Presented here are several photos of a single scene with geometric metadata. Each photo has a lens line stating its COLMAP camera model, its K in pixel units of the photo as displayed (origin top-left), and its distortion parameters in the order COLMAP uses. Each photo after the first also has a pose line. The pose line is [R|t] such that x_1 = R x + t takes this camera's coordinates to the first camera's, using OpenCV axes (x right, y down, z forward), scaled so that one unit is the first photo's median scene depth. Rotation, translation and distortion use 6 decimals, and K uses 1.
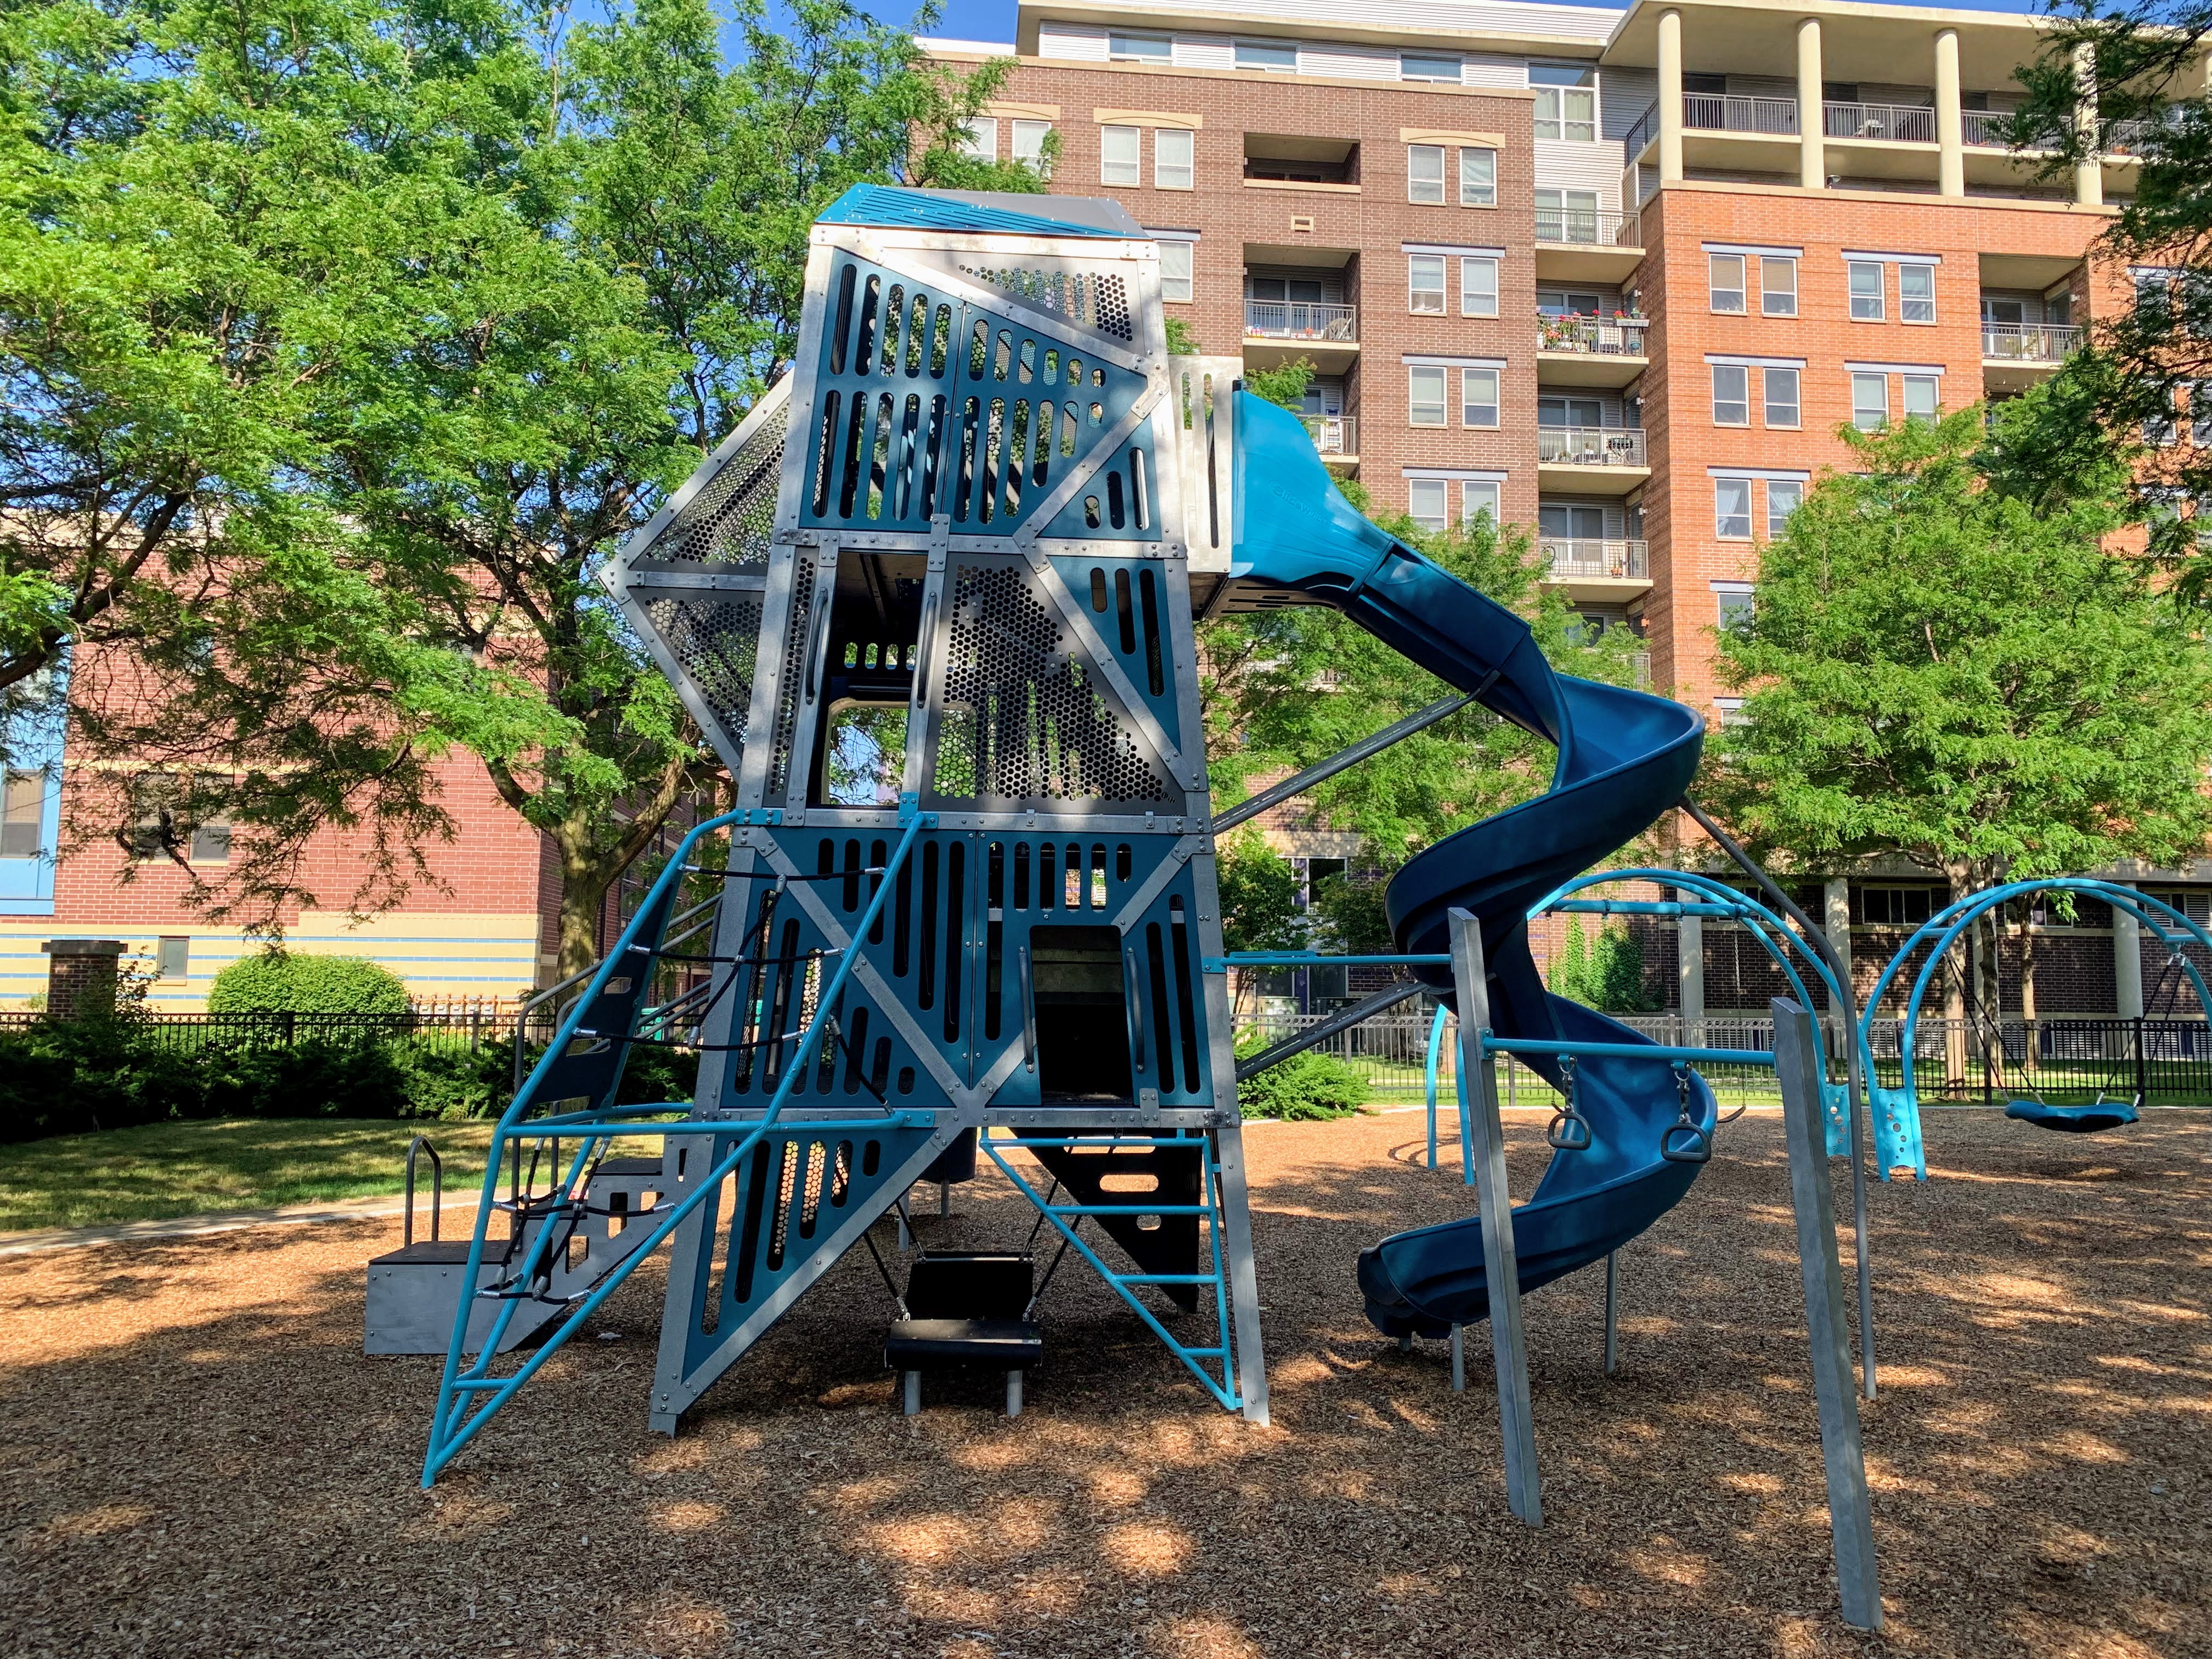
lens RADIAL K [[1651.9, 0, 1200.7], [0, 1651.9, 835.9], [0, 0, 1]] dist [0.058793, -0.045050]
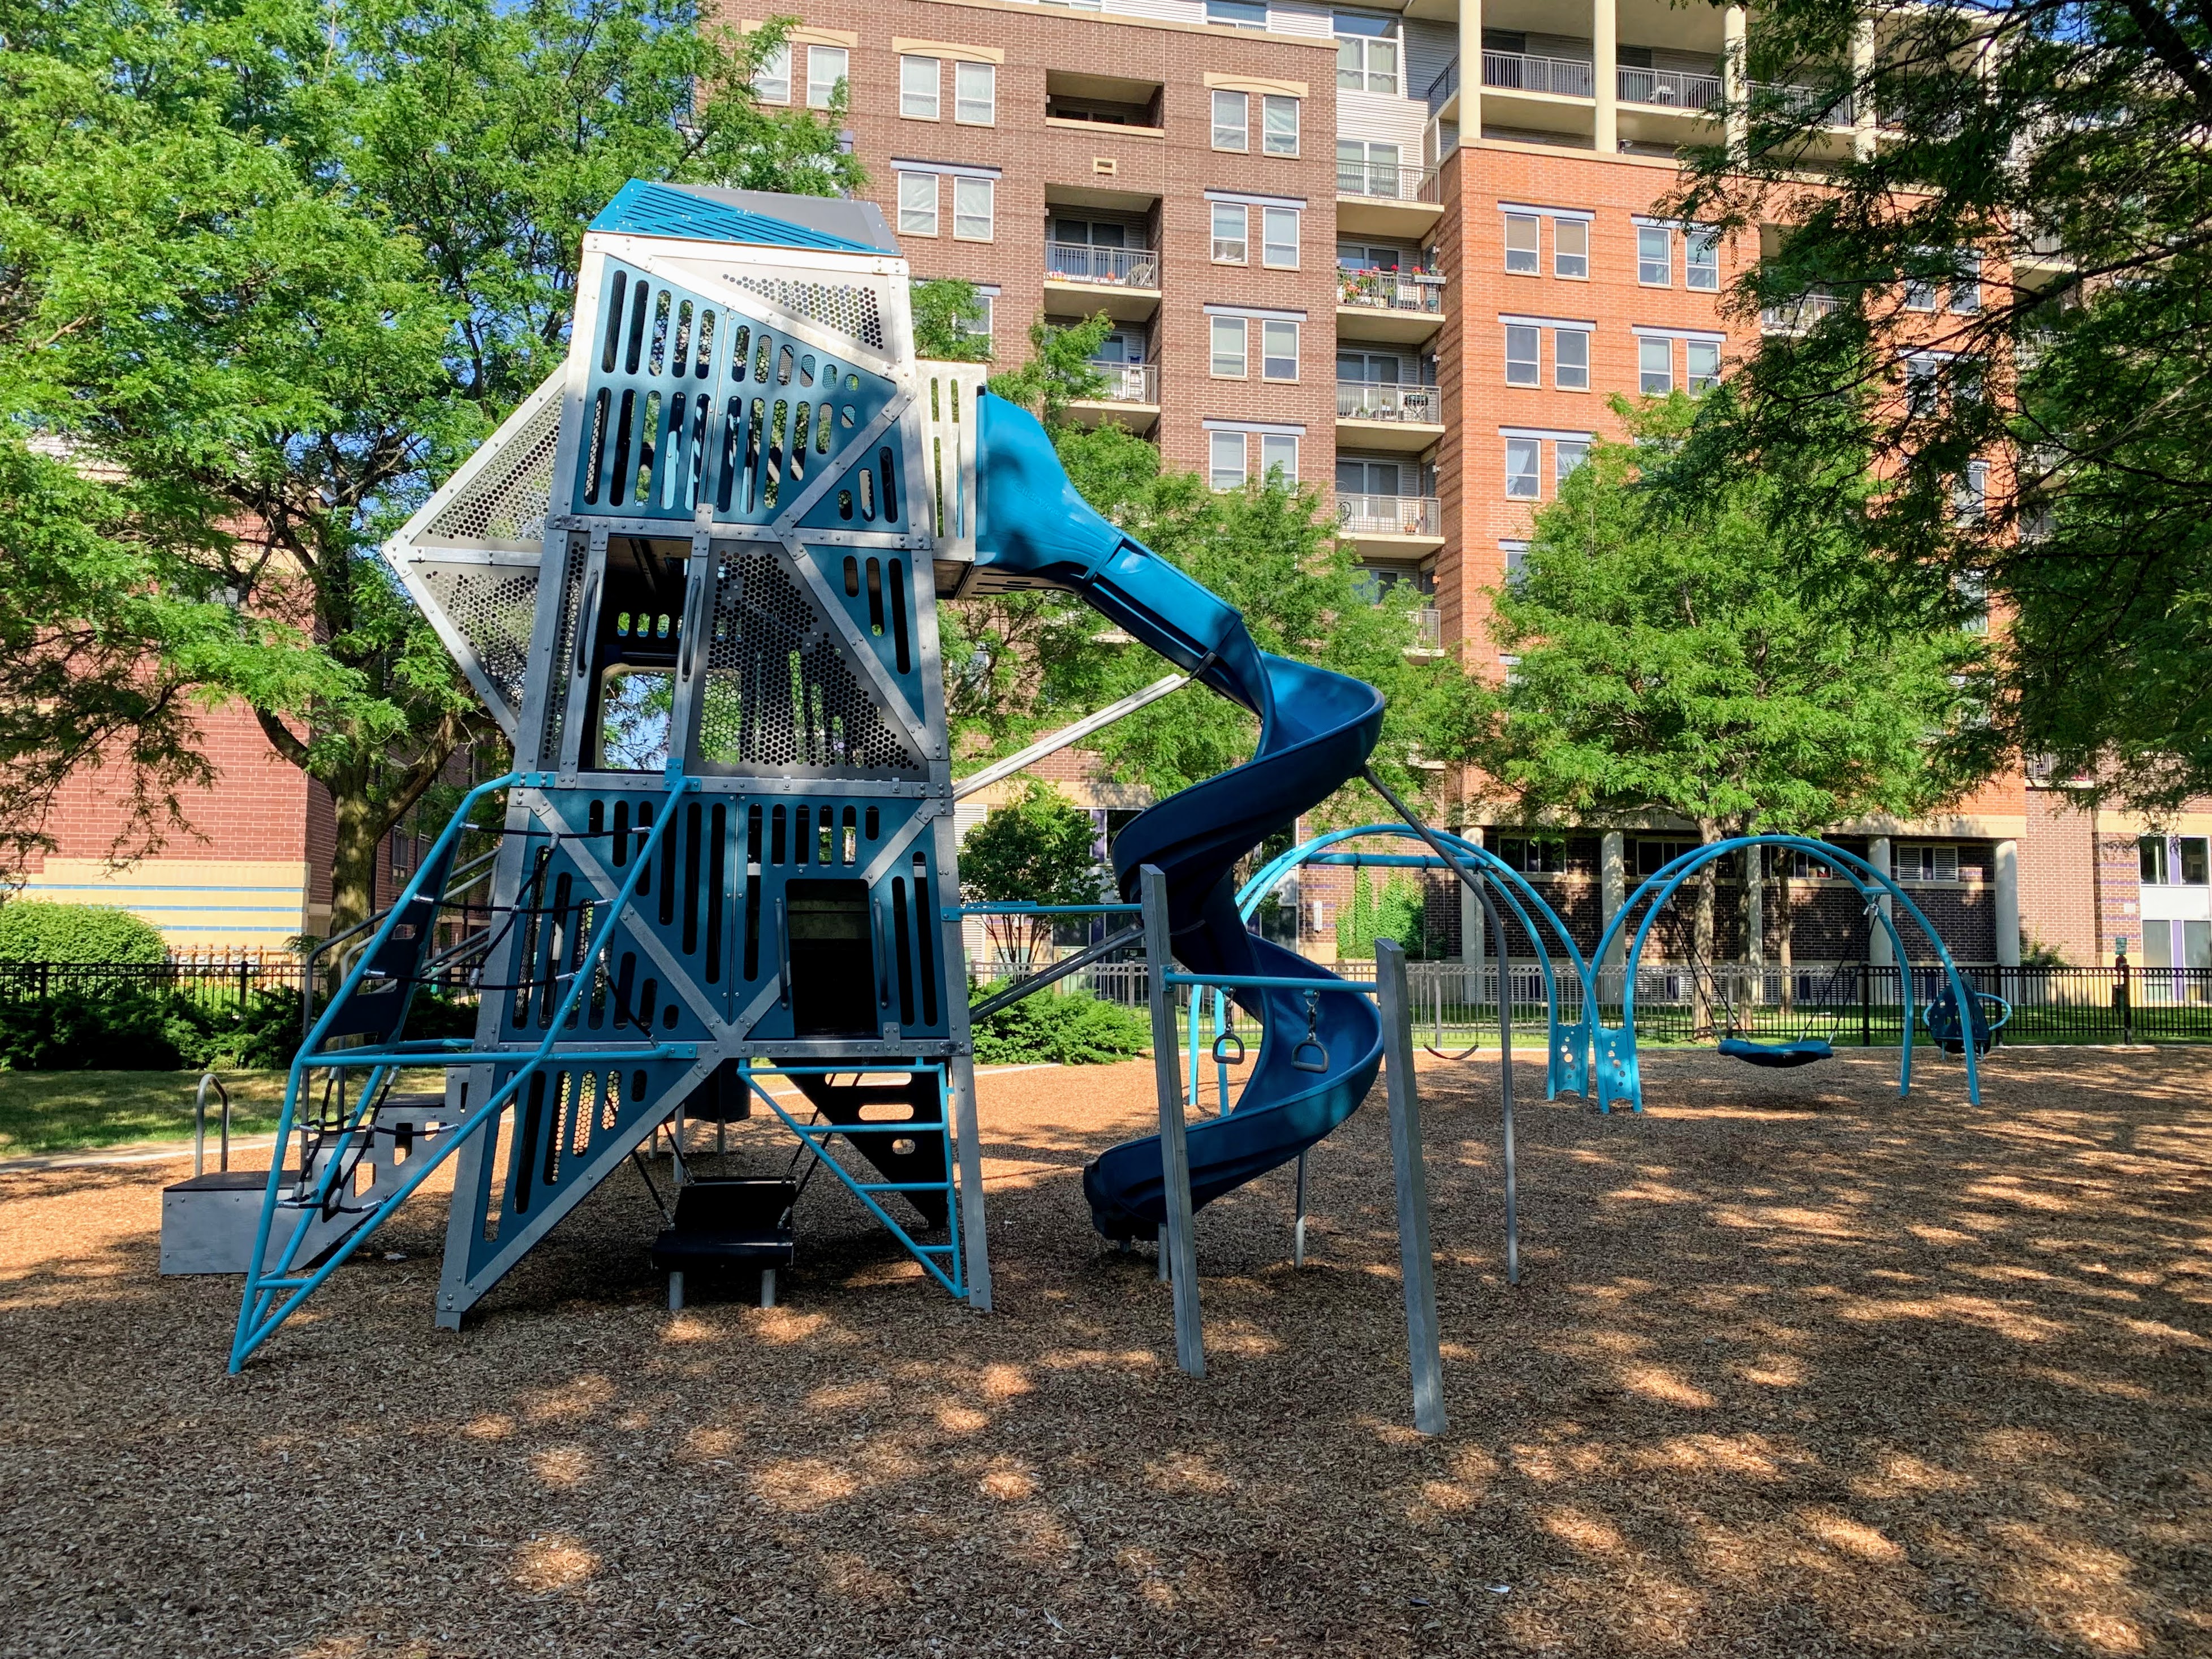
lens RADIAL K [[1651.9, 0, 1140.1], [0, 1651.9, 832.9], [0, 0, 1]] dist [0.058793, -0.045050]
pose [[0.996399, 0.004160, 0.084689, 0.017470], [-0.006565, 0.999582, 0.028143, -0.004247], [-0.084536, -0.028598, 0.996010, -0.058441]]
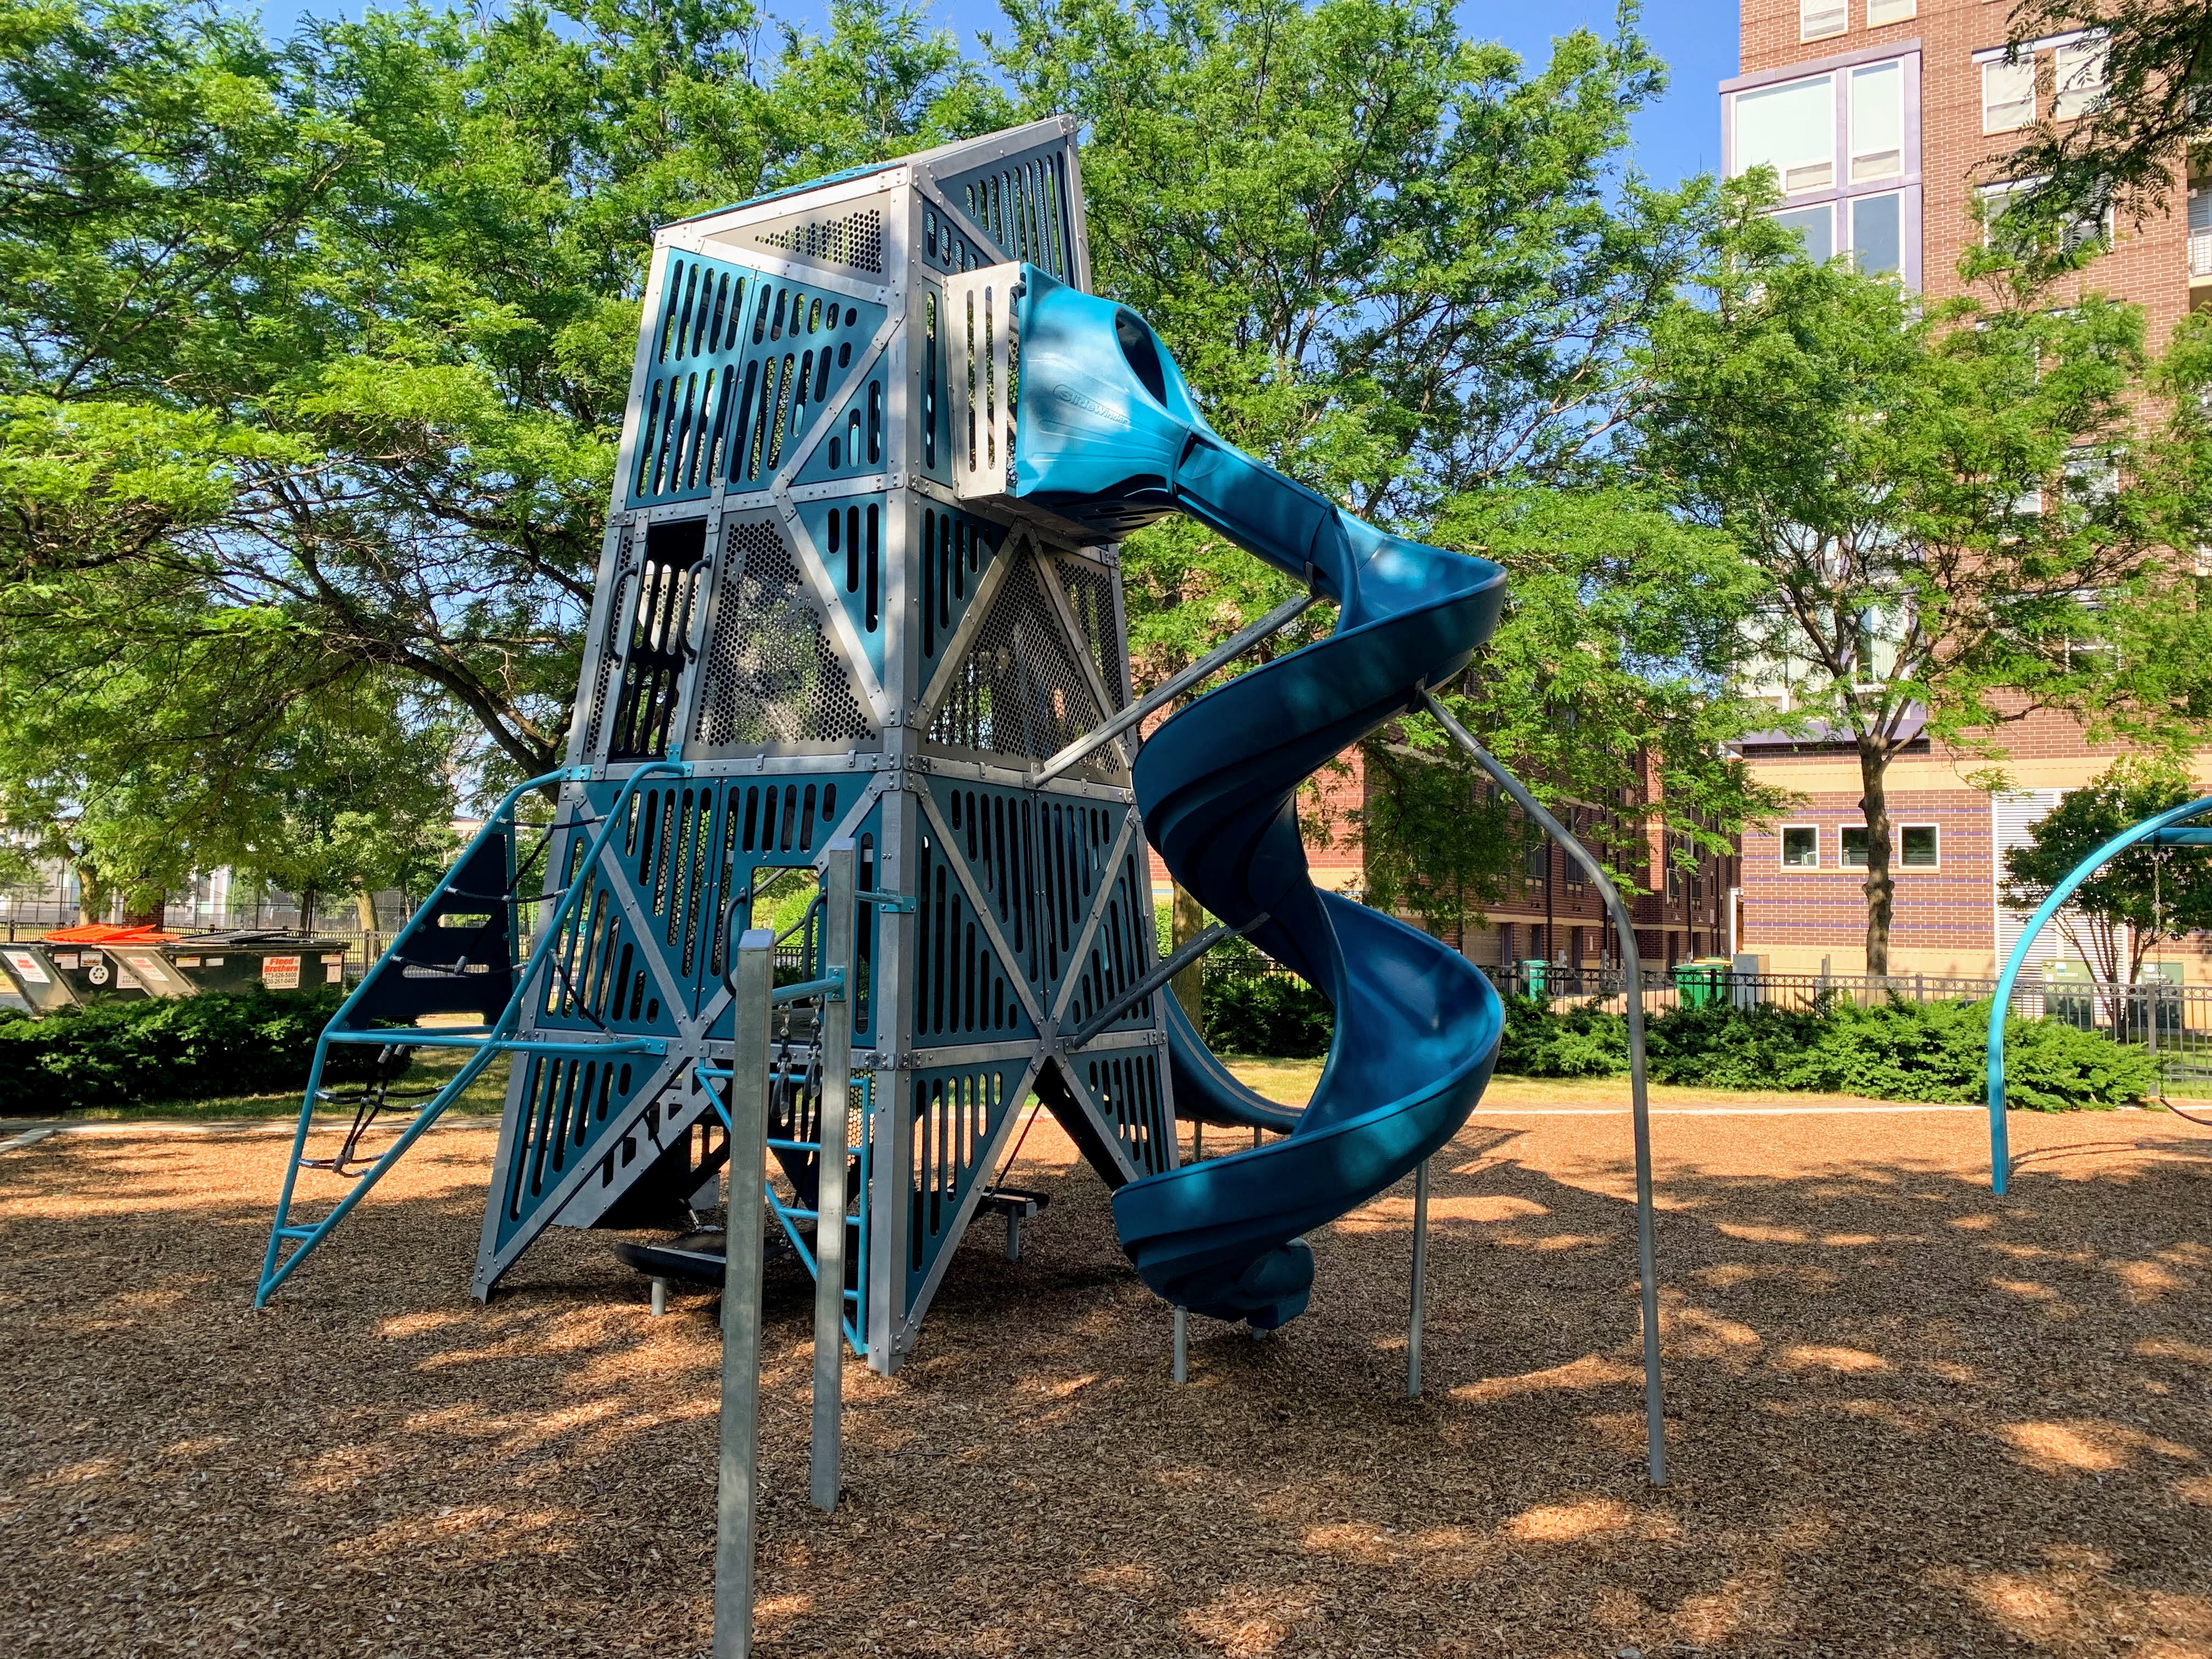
lens RADIAL K [[1651.9, 0, 1057.1], [0, 1651.9, 804.0], [0, 0, 1]] dist [0.058793, -0.045050]
pose [[0.823363, -0.033658, -0.566516, 0.279154], [0.038820, 0.999242, -0.002948, 0.011369], [0.566186, -0.019564, 0.824045, 0.111303]]
